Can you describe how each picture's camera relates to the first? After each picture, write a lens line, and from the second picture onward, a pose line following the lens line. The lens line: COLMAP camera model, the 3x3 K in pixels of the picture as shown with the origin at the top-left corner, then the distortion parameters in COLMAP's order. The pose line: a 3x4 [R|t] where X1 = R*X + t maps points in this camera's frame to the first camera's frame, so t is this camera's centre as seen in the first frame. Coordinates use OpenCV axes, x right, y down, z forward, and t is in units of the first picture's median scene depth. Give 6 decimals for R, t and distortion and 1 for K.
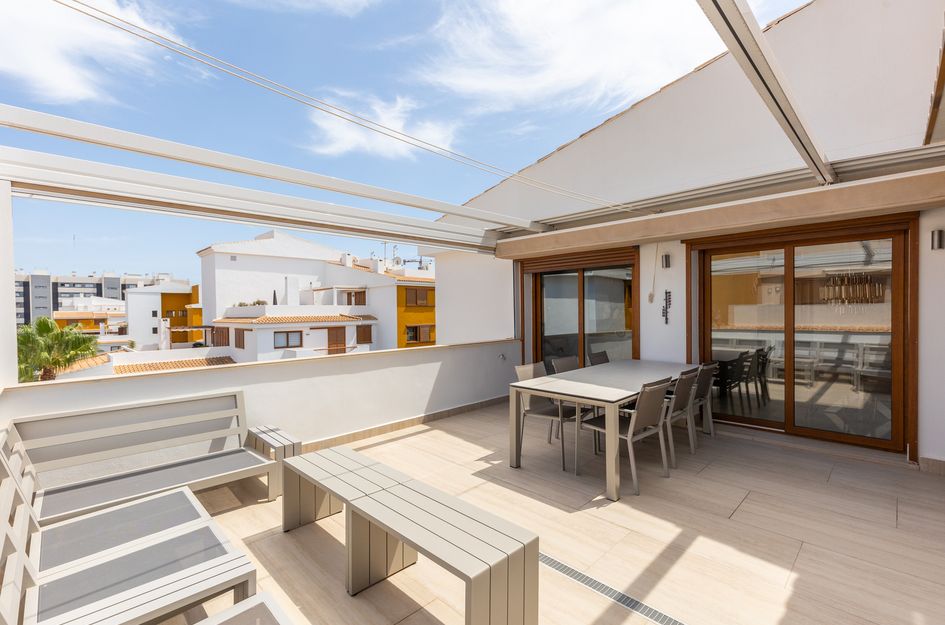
lens RADIAL K [[423.7, 0, 473.7], [0, 423.7, 319.3], [0, 0, 1]] dist [0.007822, -0.000991]
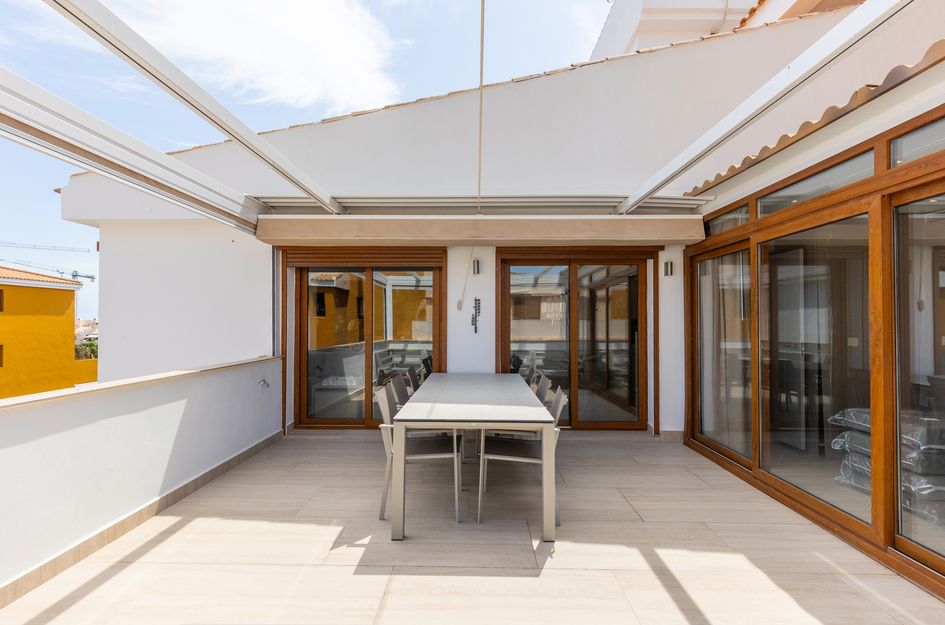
lens RADIAL K [[446.9, 0, 476.5], [0, 446.9, 317.0], [0, 0, 1]] dist [0.007913, 0.000022]
pose [[0.710131, 0.021743, 0.703734, -0.268034], [0.004567, 0.999360, -0.035485, 0.011617], [-0.704055, 0.028413, 0.709577, 0.309762]]
